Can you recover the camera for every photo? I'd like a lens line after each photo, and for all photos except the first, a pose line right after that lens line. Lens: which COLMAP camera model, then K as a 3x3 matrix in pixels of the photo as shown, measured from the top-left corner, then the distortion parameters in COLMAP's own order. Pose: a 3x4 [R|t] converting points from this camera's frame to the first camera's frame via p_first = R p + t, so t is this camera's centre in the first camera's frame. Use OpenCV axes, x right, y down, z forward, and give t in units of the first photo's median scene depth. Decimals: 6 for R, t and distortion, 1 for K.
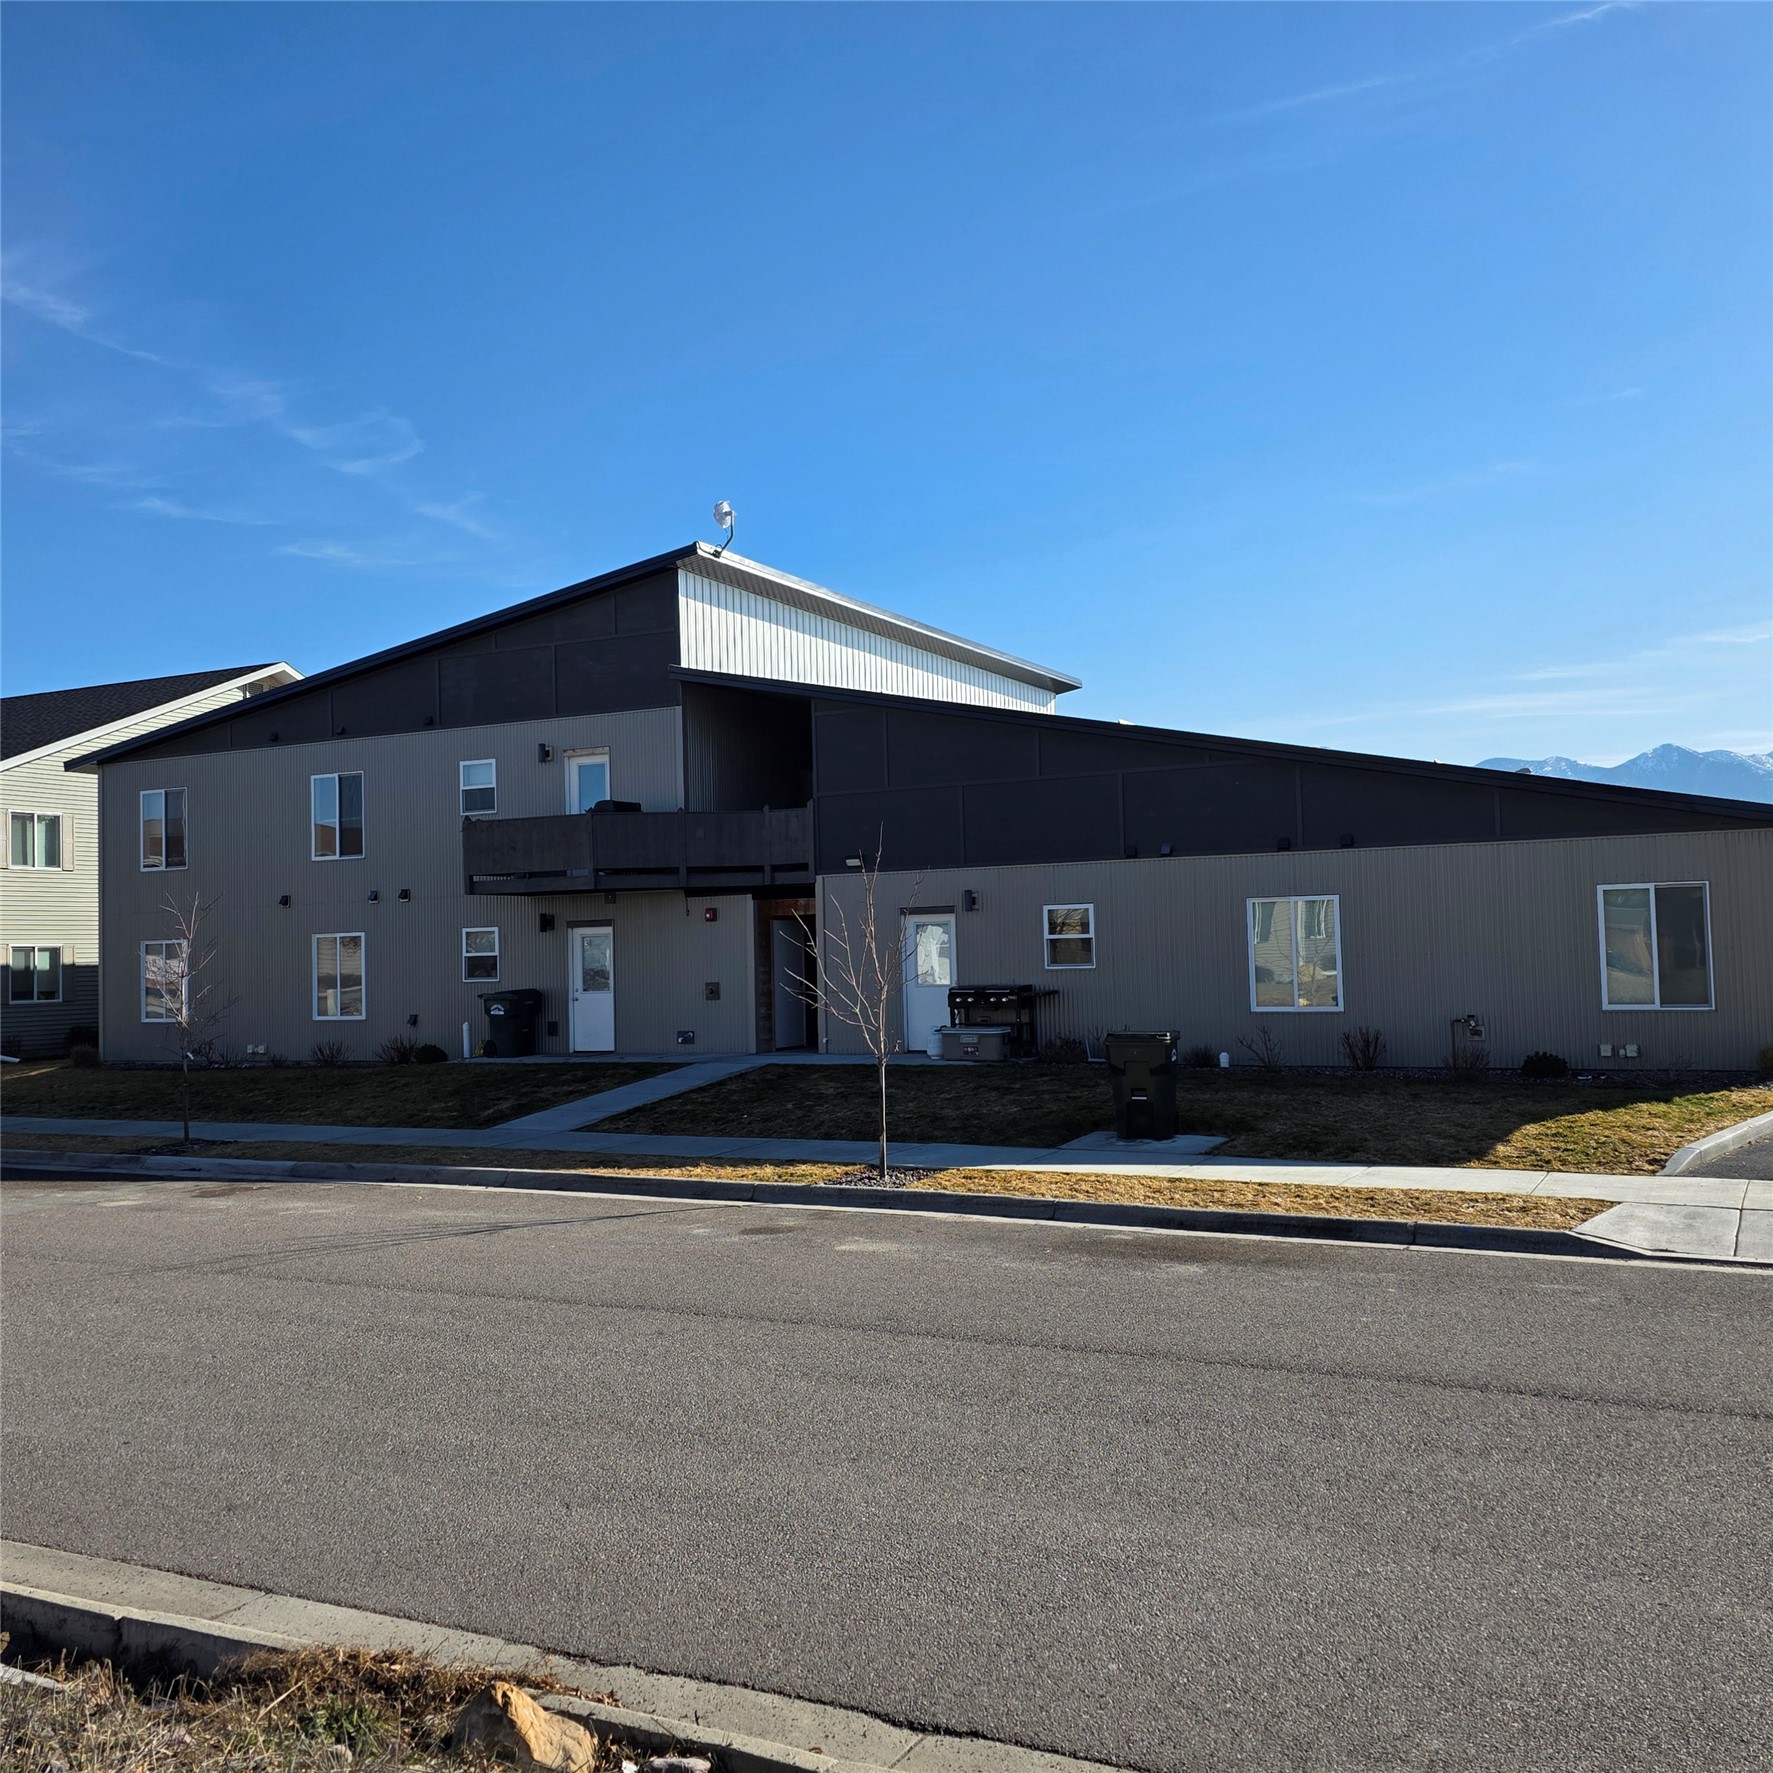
lens RADIAL K [[1726.7, 0, 874.4], [0, 1726.7, 872.2], [0, 0, 1]] dist [0.064225, -0.007682]
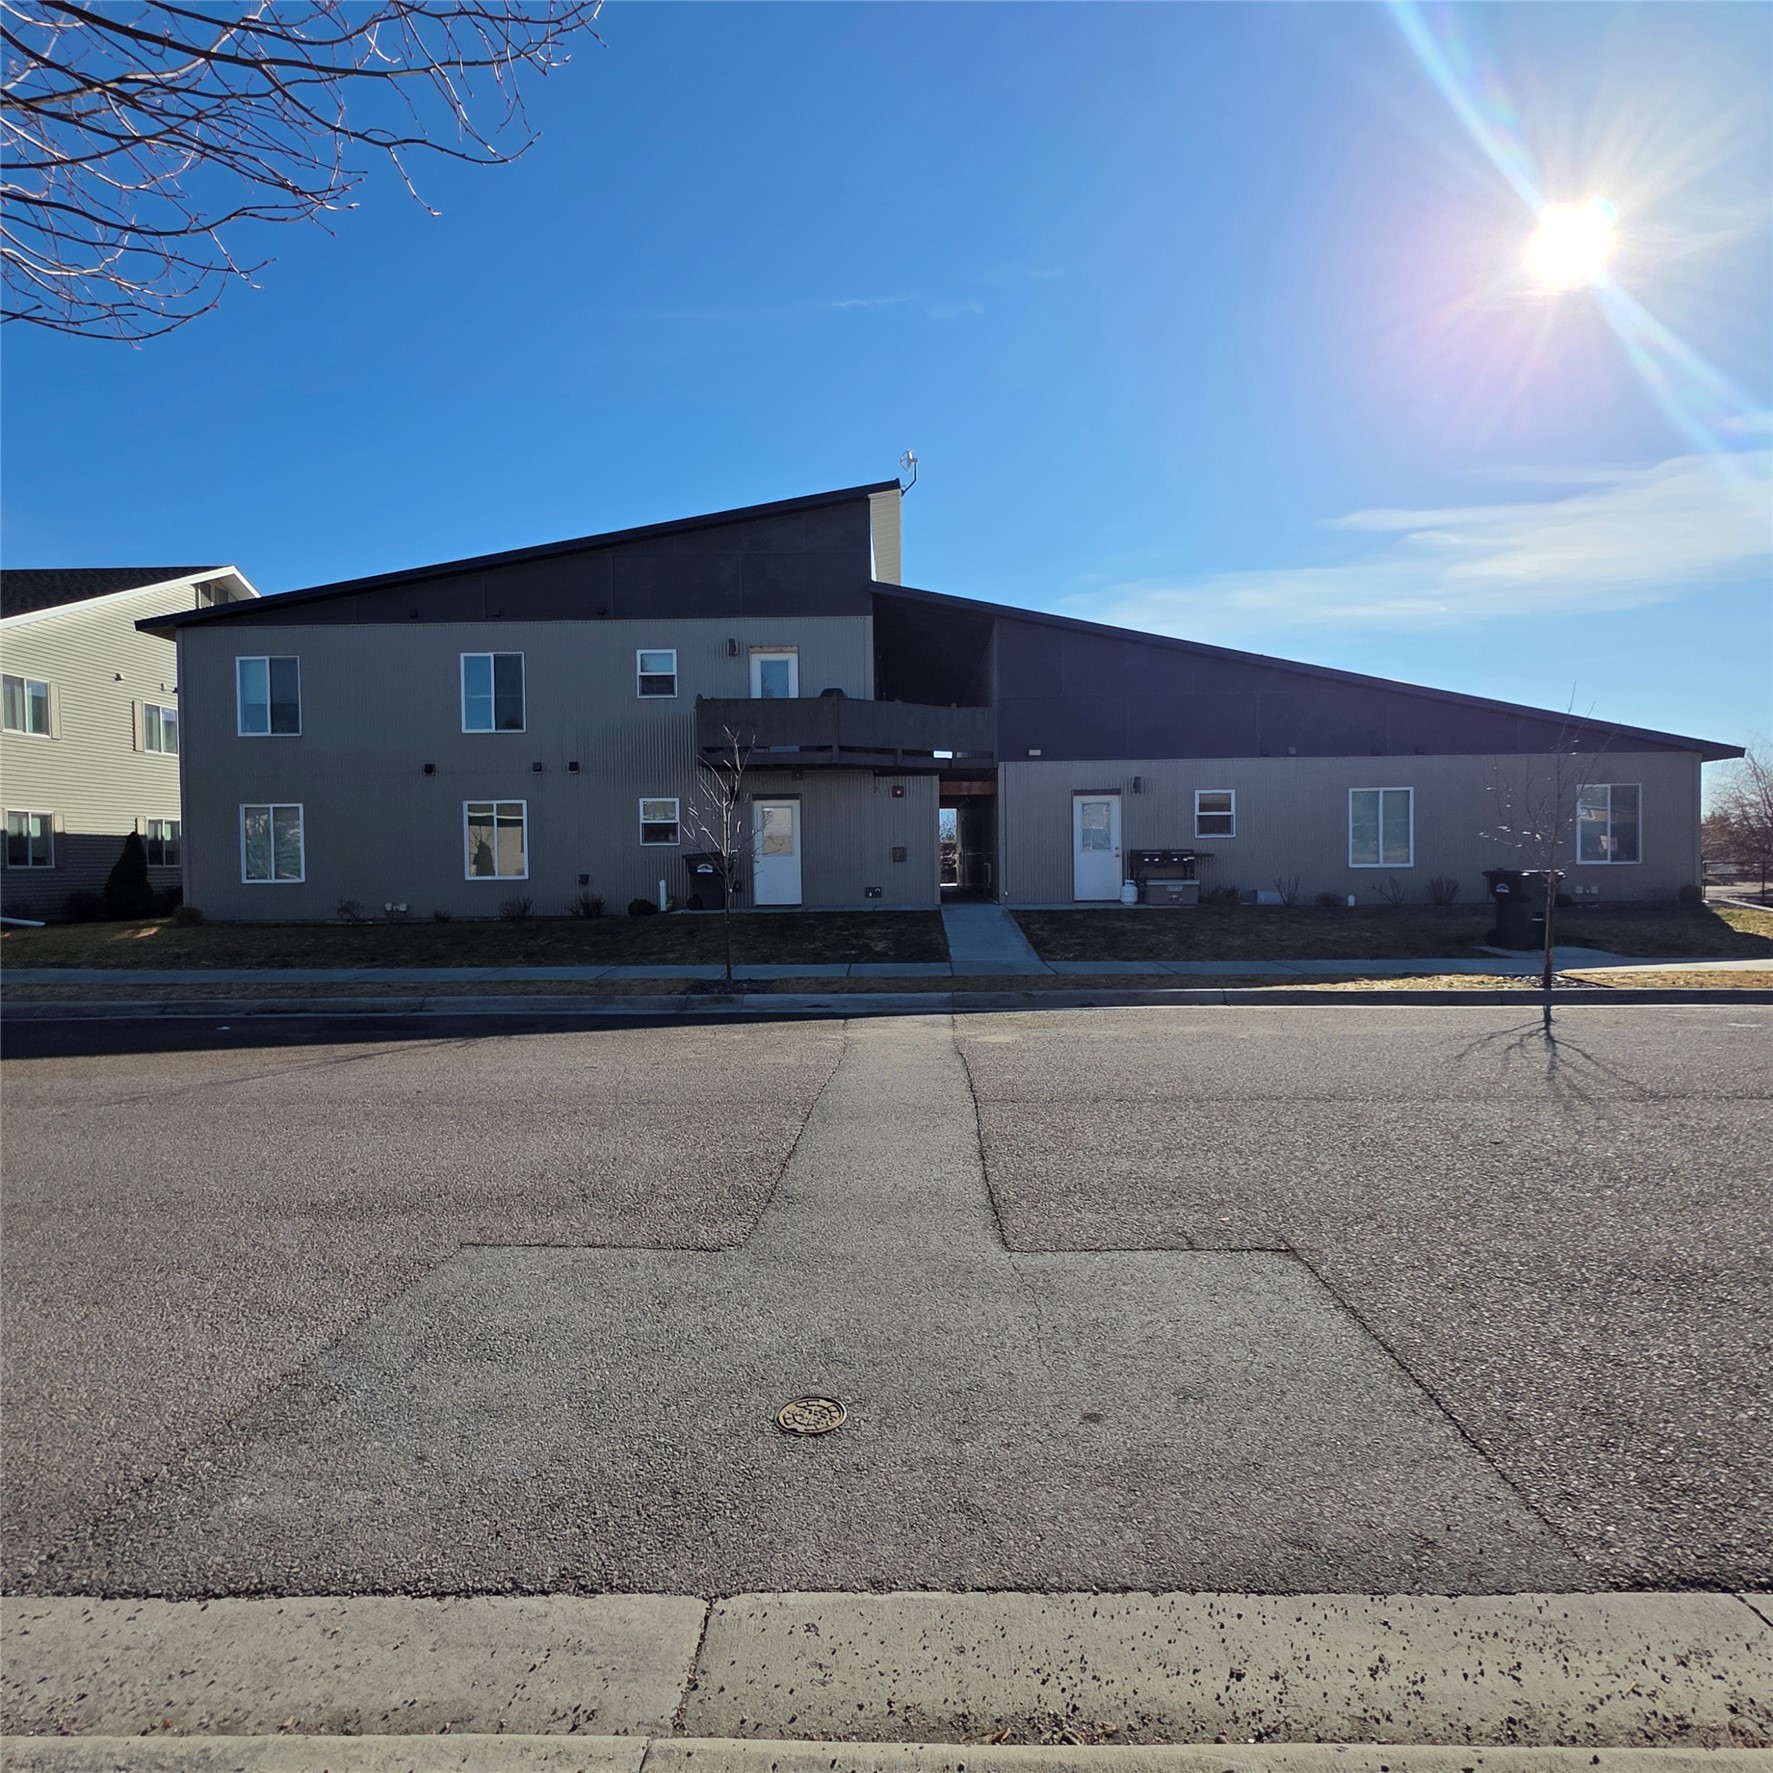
lens RADIAL K [[1099.4, 0, 893.4], [0, 1099.4, 886.0], [0, 0, 1]] dist [-0.006888, 0.004240]
pose [[0.893223, 0.000894, 0.449612, -0.435916], [-0.030131, 0.997869, 0.057877, 0.045310], [-0.448602, -0.065244, 0.891347, 0.298273]]
